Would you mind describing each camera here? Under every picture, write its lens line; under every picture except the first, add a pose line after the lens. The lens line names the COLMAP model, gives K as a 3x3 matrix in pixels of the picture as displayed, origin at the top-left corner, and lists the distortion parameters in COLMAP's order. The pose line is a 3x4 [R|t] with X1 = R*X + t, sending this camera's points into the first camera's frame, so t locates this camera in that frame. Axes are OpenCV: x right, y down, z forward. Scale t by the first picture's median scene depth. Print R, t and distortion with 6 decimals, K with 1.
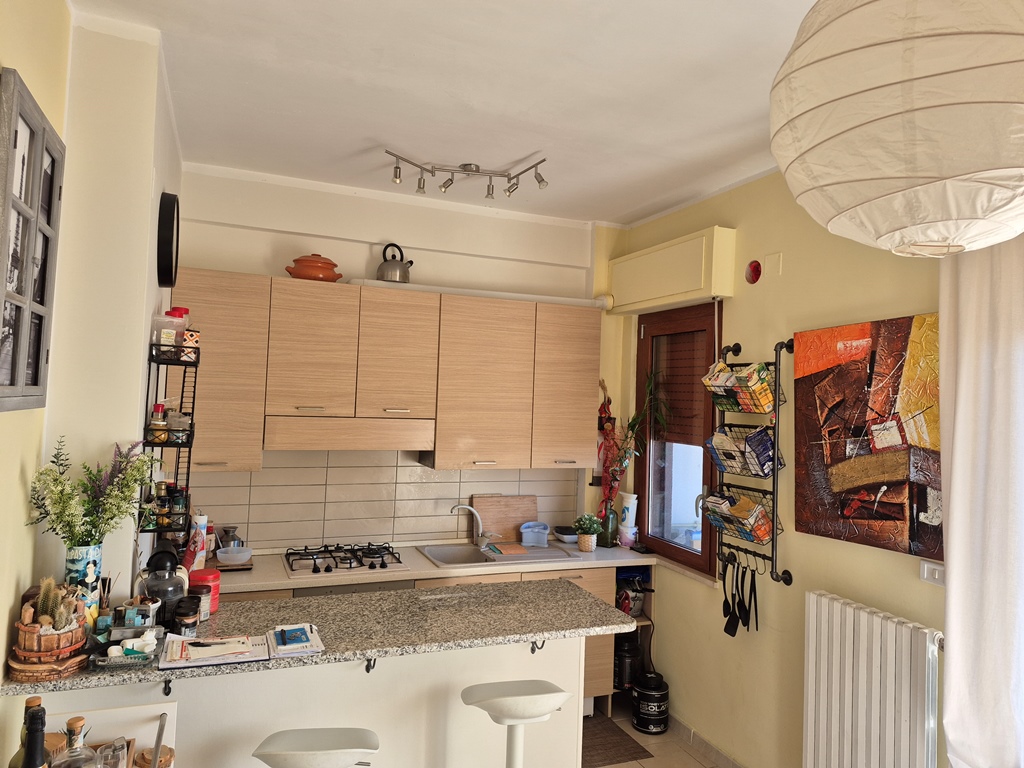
lens RADIAL K [[701.4, 0, 517.7], [0, 701.4, 373.4], [0, 0, 1]] dist [0.097369, -0.107294]
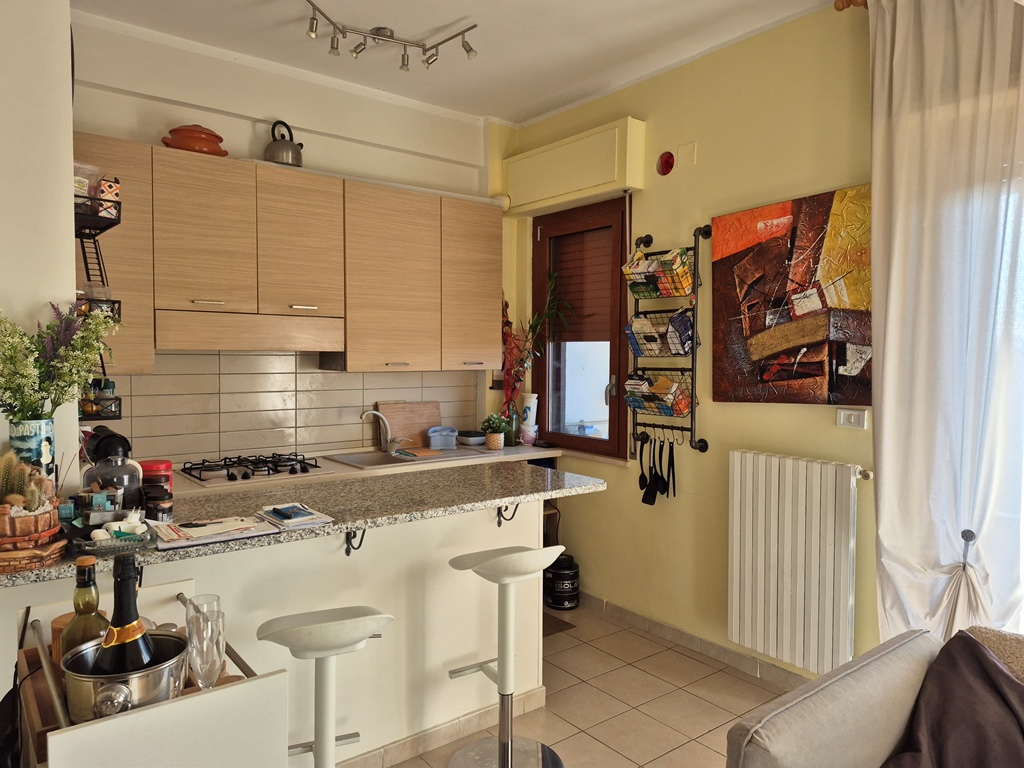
lens RADIAL K [[701.4, 0, 509.2], [0, 701.4, 382.3], [0, 0, 1]] dist [0.097369, -0.107294]
pose [[0.961924, -0.041442, 0.270157, -0.183277], [0.018889, 0.996154, 0.085556, 0.083576], [-0.272664, -0.077195, 0.959007, 0.041768]]
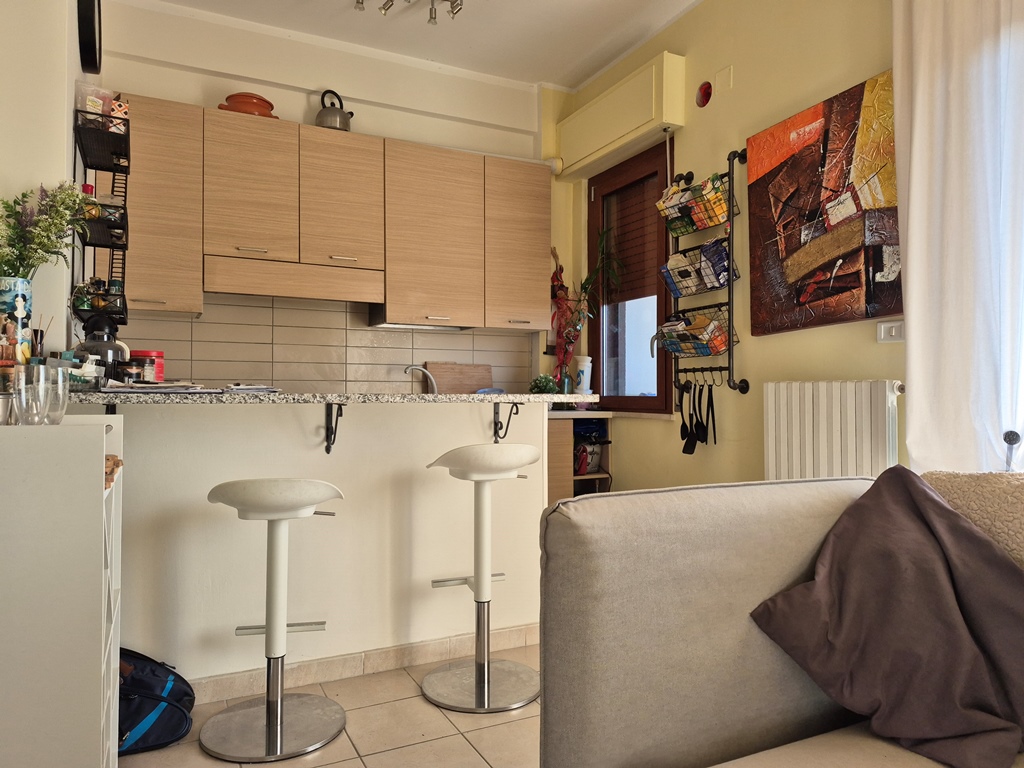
lens RADIAL K [[701.4, 0, 506.1], [0, 701.4, 382.0], [0, 0, 1]] dist [0.097369, -0.107294]
pose [[0.997435, -0.034420, 0.062764, -0.018498], [0.033162, 0.999230, 0.020975, 0.228540], [-0.063438, -0.018840, 0.997808, 0.020338]]
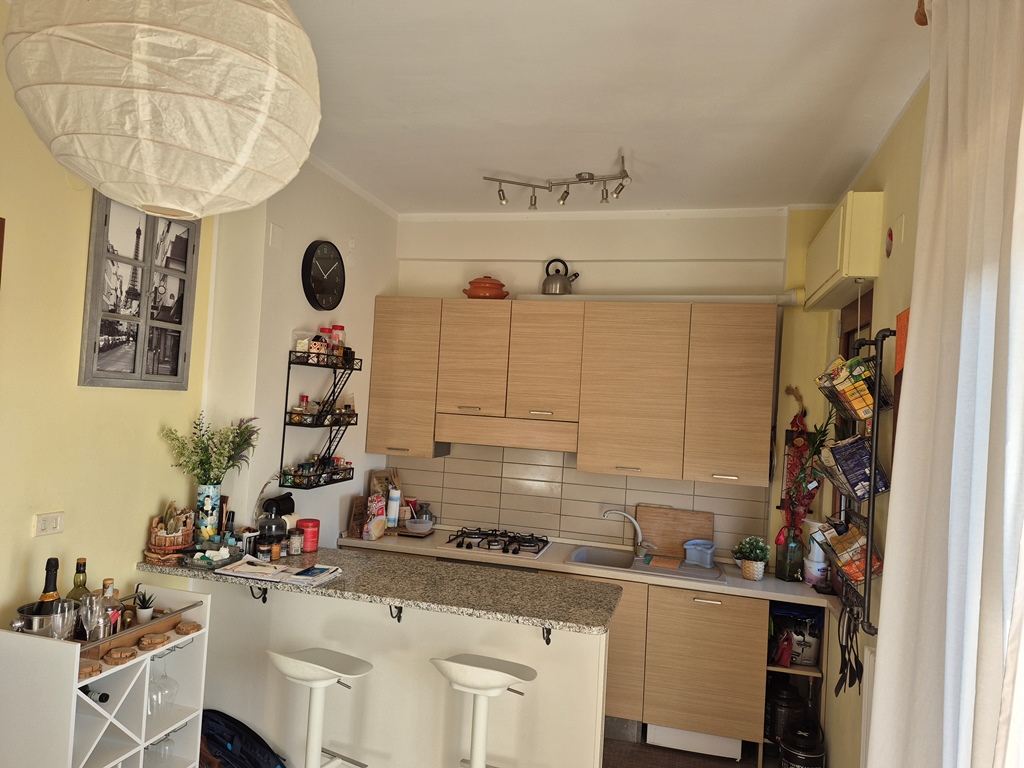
lens RADIAL K [[701.4, 0, 507.1], [0, 701.4, 389.9], [0, 0, 1]] dist [0.097369, -0.107294]
pose [[0.798898, 0.001024, -0.601465, 0.473496], [-0.009873, 0.999886, -0.011411, 0.033154], [0.601385, 0.015054, 0.798818, 0.118102]]
